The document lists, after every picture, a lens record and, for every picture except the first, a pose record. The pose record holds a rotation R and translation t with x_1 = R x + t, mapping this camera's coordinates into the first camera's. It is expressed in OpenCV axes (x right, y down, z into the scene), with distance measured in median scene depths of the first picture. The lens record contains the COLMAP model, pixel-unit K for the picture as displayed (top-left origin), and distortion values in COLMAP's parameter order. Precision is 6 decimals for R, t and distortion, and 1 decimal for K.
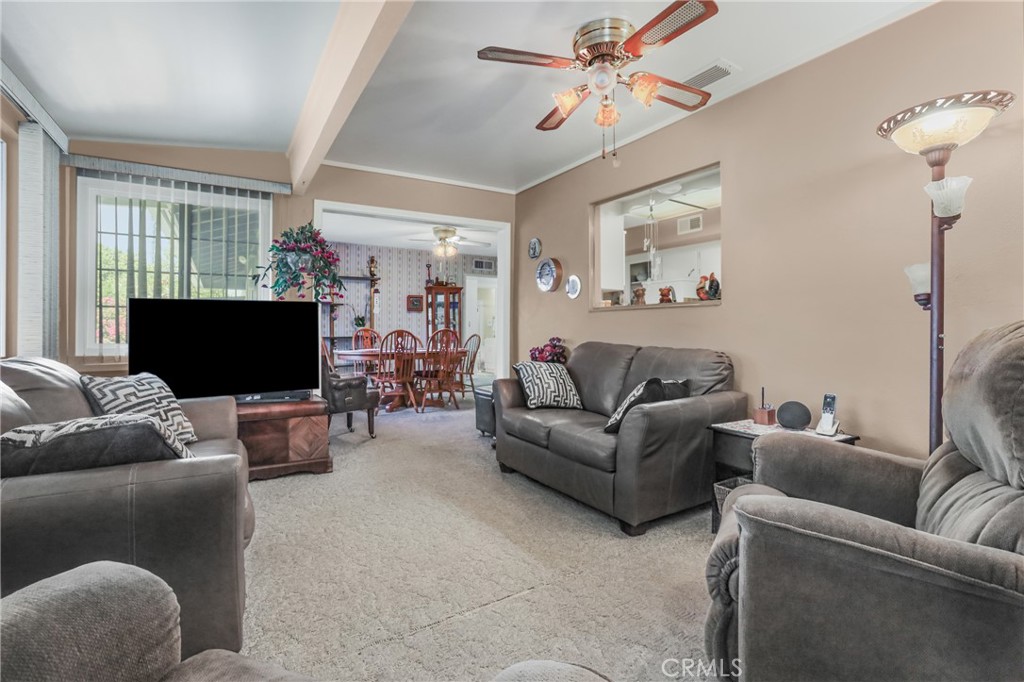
lens RADIAL K [[474.3, 0, 512.0], [0, 474.3, 341.0], [0, 0, 1]] dist [-0.089514, 0.037856]
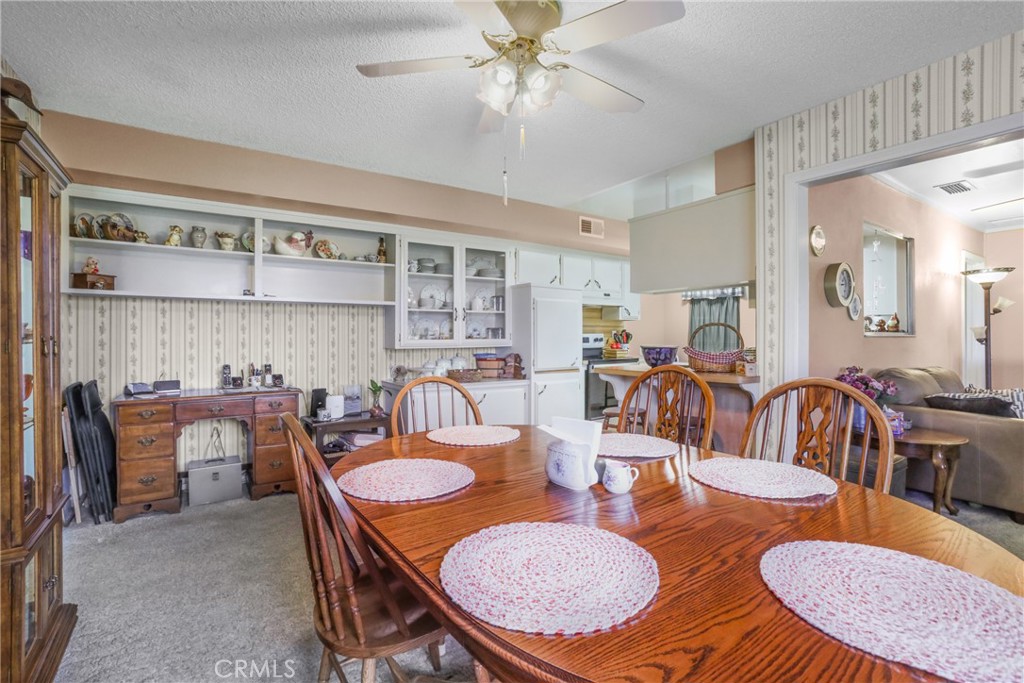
lens RADIAL K [[464.4, 0, 510.2], [0, 464.4, 339.5], [0, 0, 1]] dist [-0.014805, 0.000934]
pose [[-0.041887, -0.008675, 0.999085, -0.817800], [0.016878, 0.999813, 0.009389, -0.085260], [-0.998980, 0.017256, -0.041733, 1.970752]]
